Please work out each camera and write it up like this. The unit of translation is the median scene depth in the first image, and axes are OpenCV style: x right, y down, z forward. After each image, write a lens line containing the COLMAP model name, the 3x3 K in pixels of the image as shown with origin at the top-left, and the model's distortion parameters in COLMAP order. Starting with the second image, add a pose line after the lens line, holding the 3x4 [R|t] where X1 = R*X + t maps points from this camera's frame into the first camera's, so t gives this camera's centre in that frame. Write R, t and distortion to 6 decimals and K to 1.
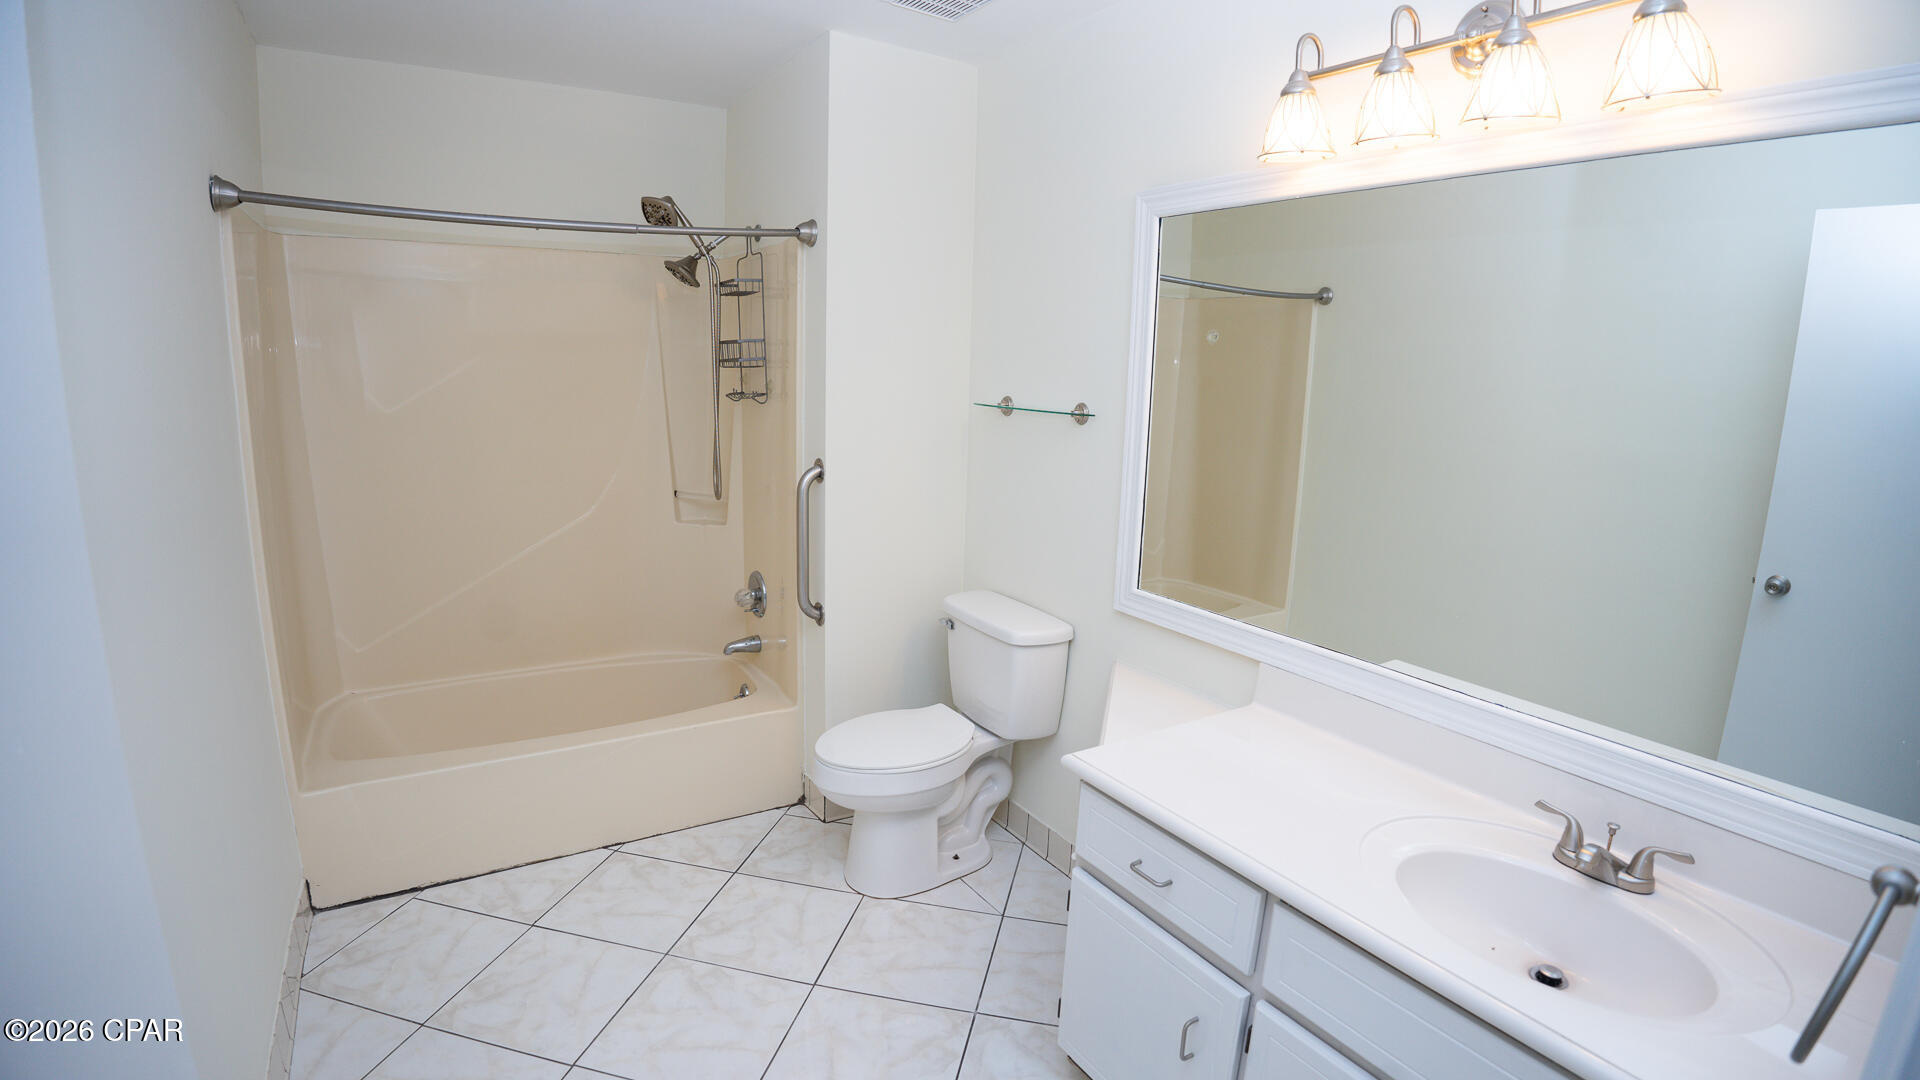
lens RADIAL K [[888.7, 0, 949.1], [0, 888.7, 535.6], [0, 0, 1]] dist [-0.097856, 0.016098]
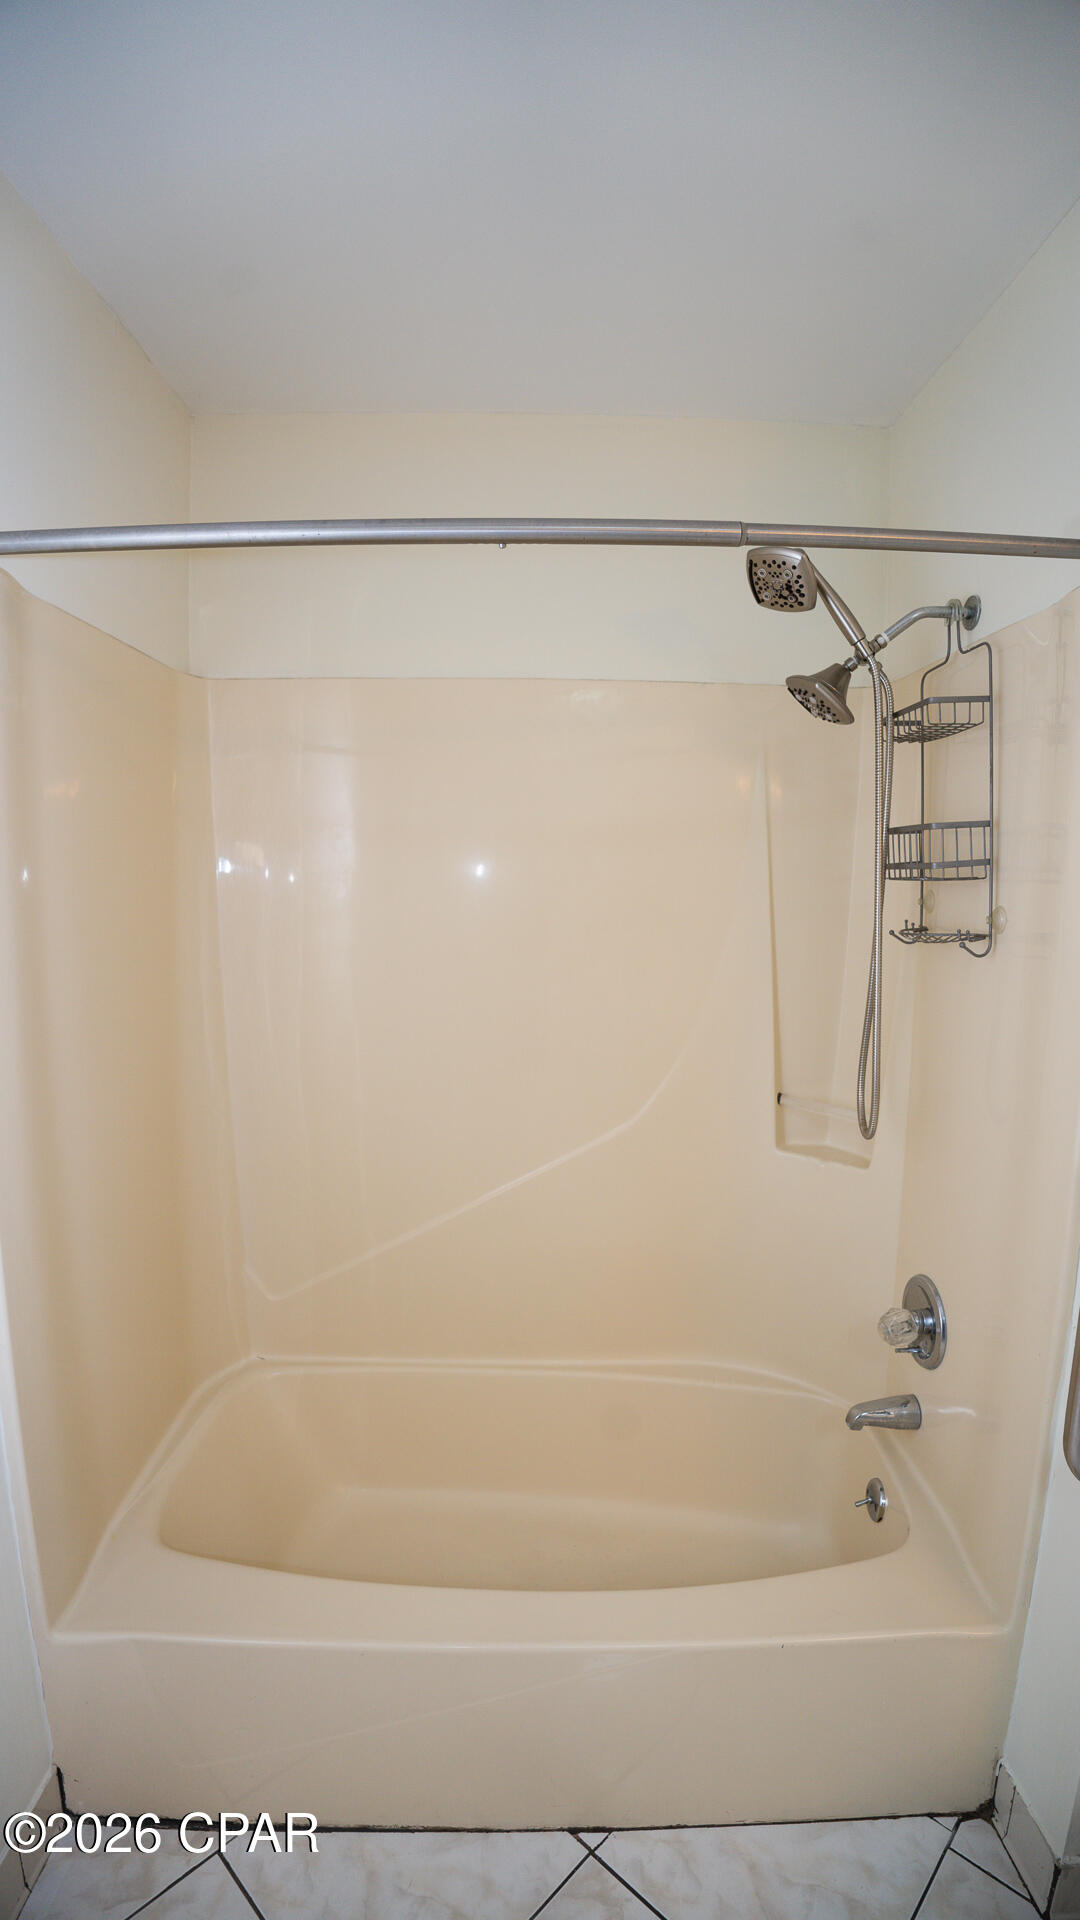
lens RADIAL K [[888.7, 0, 532.5], [0, 888.7, 939.8], [0, 0, 1]] dist [-0.097856, 0.016098]
pose [[0.849350, 0.028811, -0.527044, -0.171185], [-0.088501, 0.992147, -0.088387, -0.096477], [0.520358, 0.121715, 0.845229, 0.484934]]
